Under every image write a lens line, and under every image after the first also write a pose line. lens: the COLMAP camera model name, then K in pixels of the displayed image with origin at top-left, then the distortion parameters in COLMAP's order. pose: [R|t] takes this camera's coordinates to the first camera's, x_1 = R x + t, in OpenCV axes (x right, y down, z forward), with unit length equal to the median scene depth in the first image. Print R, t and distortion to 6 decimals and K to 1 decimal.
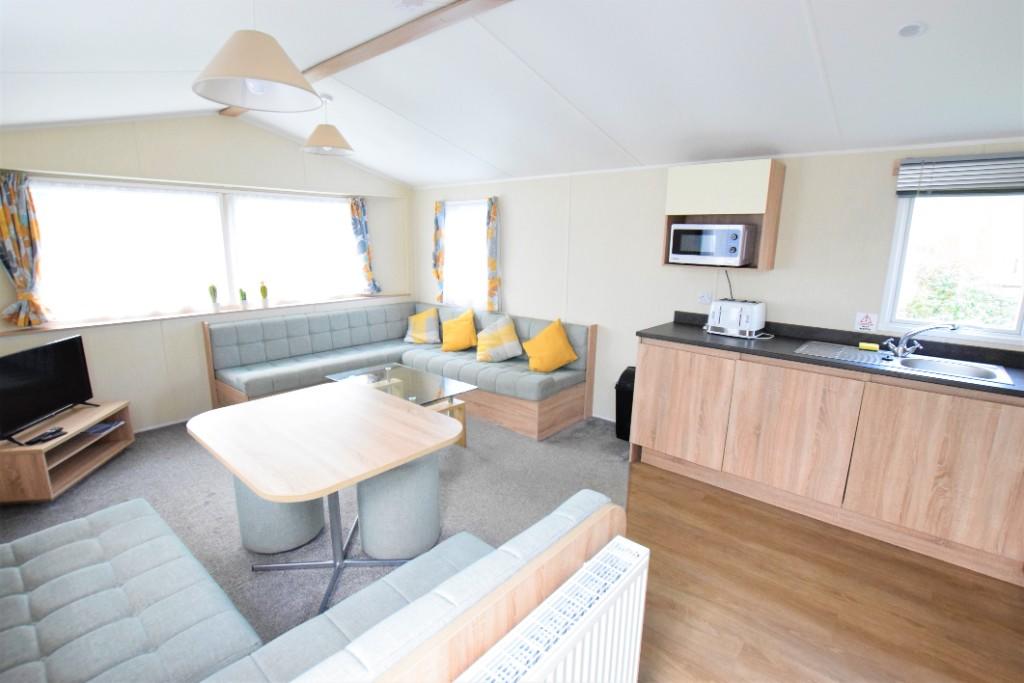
lens RADIAL K [[482.8, 0, 512.0], [0, 482.8, 341.5], [0, 0, 1]] dist [-0.022562, 0.000850]
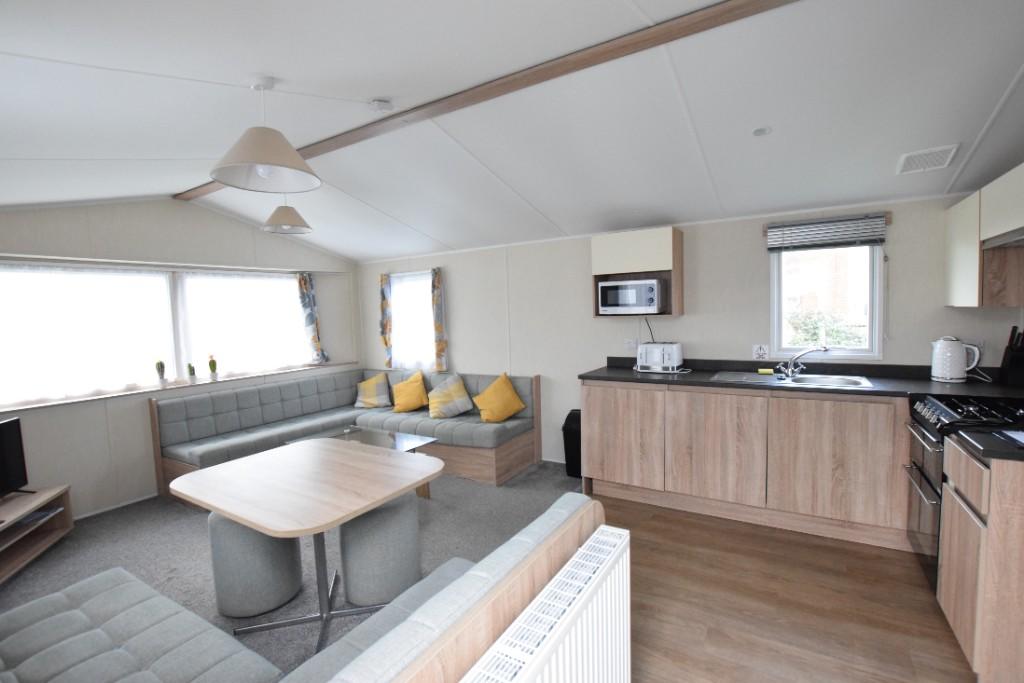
lens RADIAL K [[468.0, 0, 512.0], [0, 468.0, 341.5], [0, 0, 1]] dist [-0.019155, 0.000084]
pose [[0.986028, -0.057252, 0.156434, -0.069626], [0.079237, 0.987239, -0.138133, 0.044197], [-0.146529, 0.148599, 0.977981, -0.075793]]
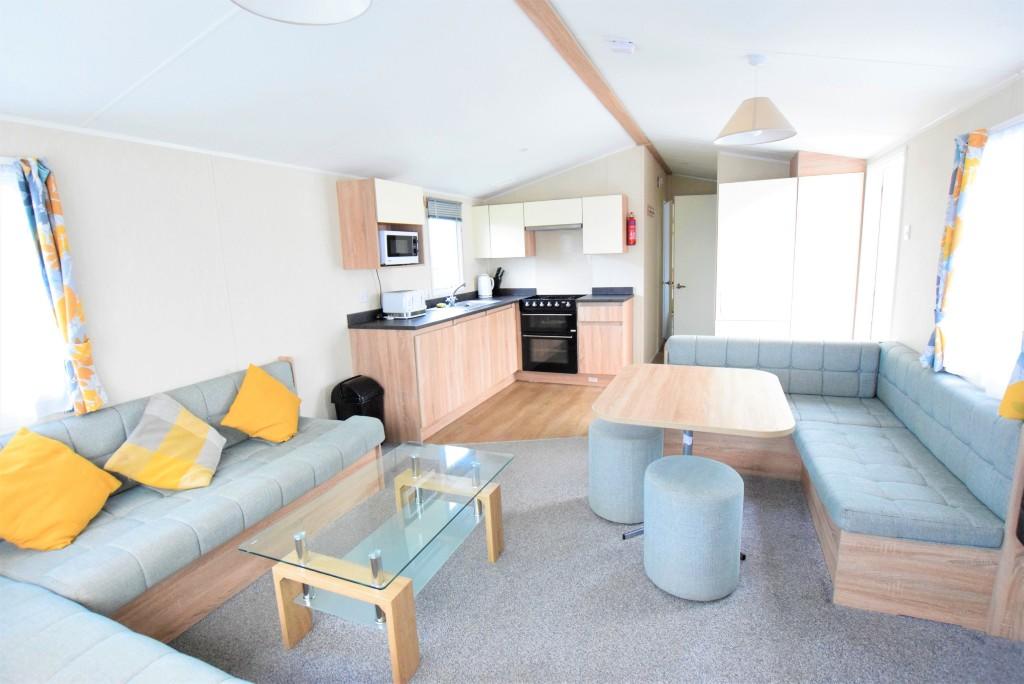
lens RADIAL K [[482.8, 0, 512.0], [0, 482.8, 342.0], [0, 0, 1]] dist [-0.022562, 0.000850]
pose [[-0.306670, -0.178535, 0.934922, -0.890874], [0.232265, 0.938519, 0.255409, -0.228657], [-0.923042, 0.295476, -0.246348, 1.133306]]
